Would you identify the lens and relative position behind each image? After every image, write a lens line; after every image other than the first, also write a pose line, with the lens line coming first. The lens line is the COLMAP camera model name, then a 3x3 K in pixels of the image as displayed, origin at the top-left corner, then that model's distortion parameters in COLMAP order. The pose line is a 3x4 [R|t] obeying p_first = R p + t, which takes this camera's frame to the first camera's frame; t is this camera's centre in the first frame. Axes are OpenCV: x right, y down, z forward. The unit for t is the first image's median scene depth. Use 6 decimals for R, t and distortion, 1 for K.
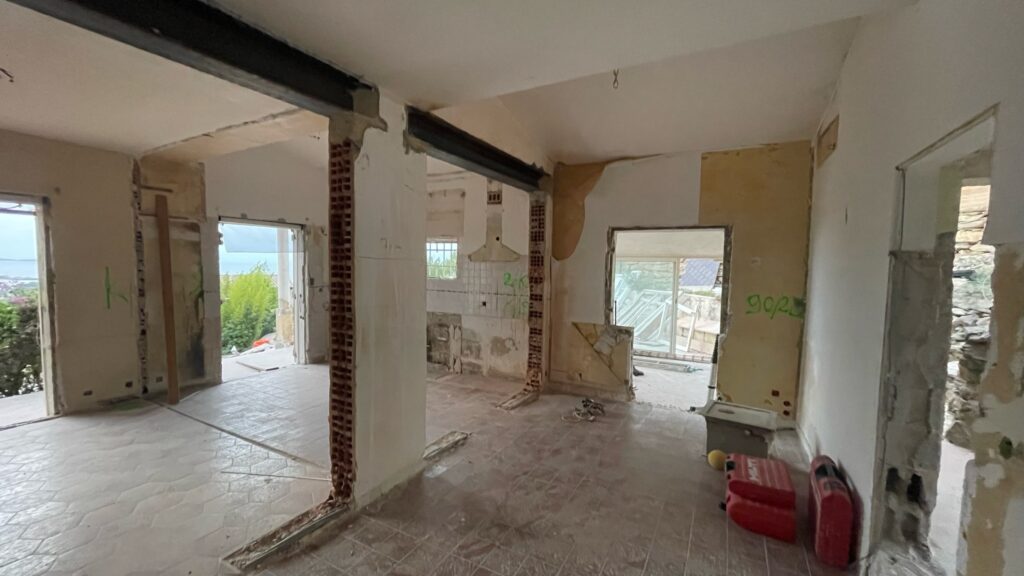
lens RADIAL K [[413.3, 0, 511.6], [0, 413.3, 289.9], [0, 0, 1]] dist [0.000743, 0.000652]
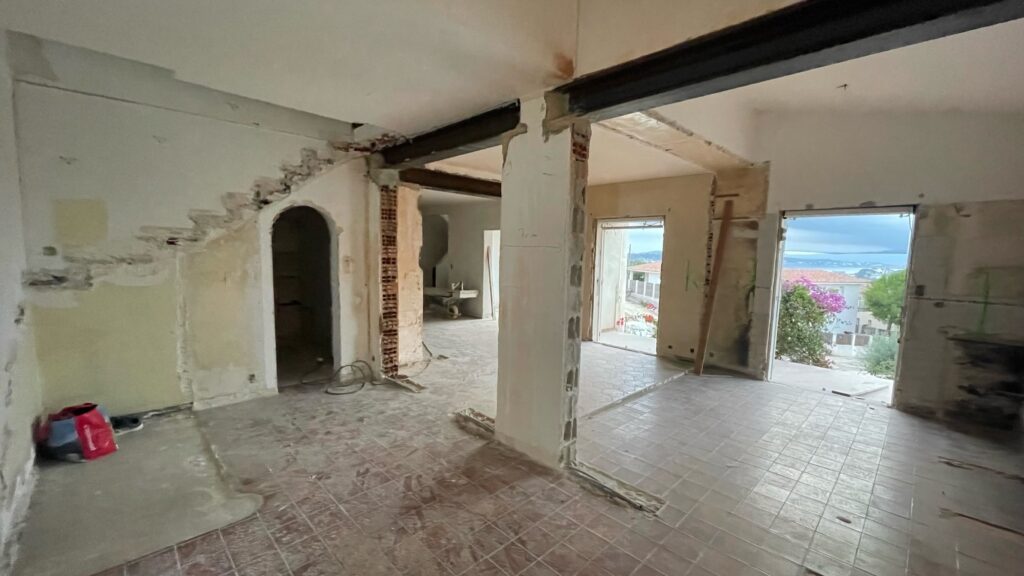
lens RADIAL K [[413.3, 0, 507.0], [0, 413.3, 292.0], [0, 0, 1]] dist [0.000743, 0.000652]
pose [[-0.303089, 0.072518, -0.950199, 0.493316], [-0.086399, 0.990903, 0.103183, -0.040473], [0.949038, 0.113370, -0.294066, 0.812506]]
